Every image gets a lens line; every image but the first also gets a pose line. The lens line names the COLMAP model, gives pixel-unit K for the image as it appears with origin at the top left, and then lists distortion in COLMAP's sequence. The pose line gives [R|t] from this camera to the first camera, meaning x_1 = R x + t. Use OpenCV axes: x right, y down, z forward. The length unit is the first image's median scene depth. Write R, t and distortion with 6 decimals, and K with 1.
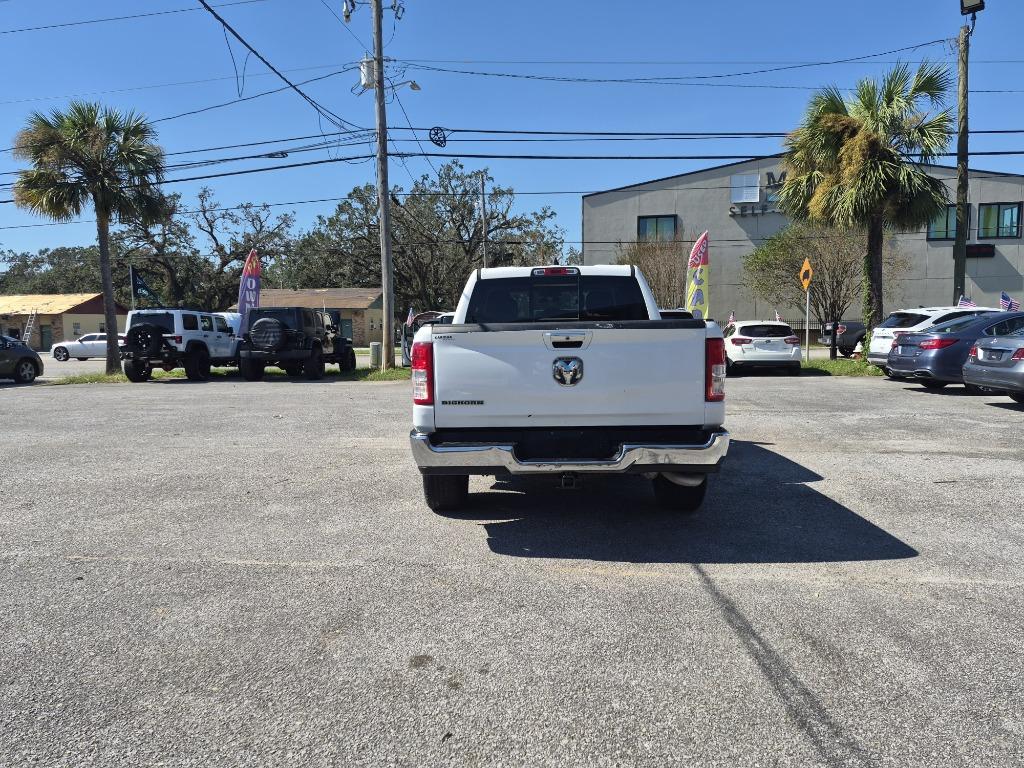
lens RADIAL K [[705.7, 0, 505.0], [0, 705.7, 380.3], [0, 0, 1]] dist [0.093692, -0.104306]
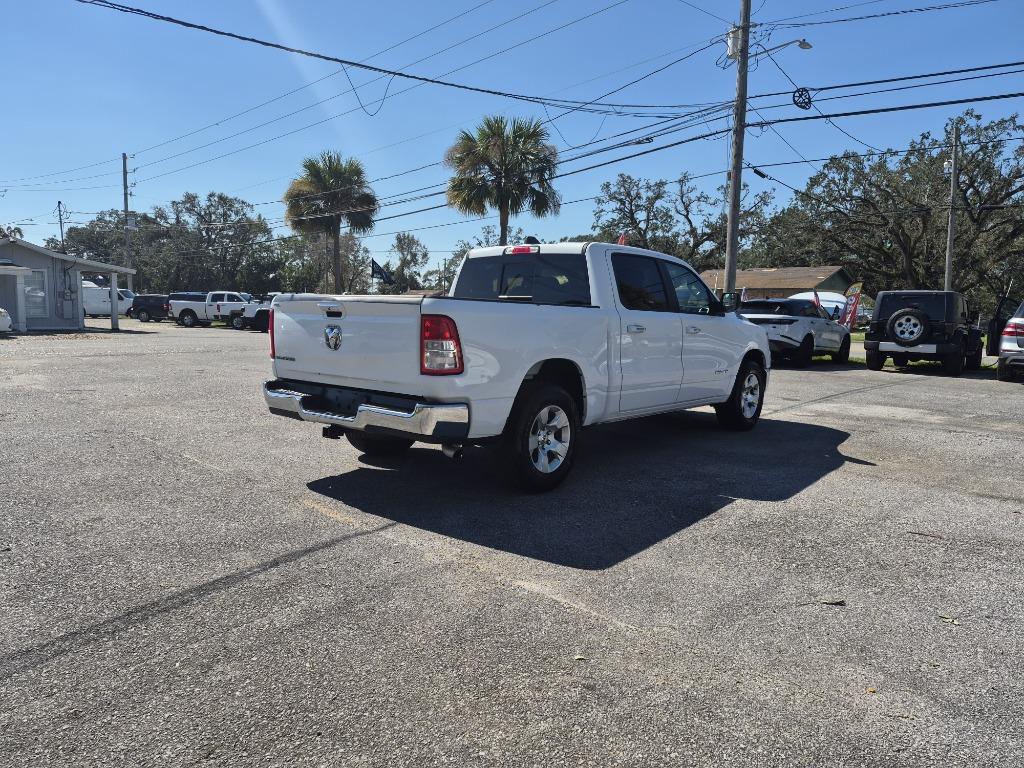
lens RADIAL K [[705.7, 0, 505.0], [0, 705.7, 380.3], [0, 0, 1]] dist [0.093692, -0.104306]
pose [[0.788945, 0.094089, -0.607218, 0.196354], [-0.077428, 0.995553, 0.053661, -0.005205], [0.609566, 0.004679, 0.792721, 0.047195]]
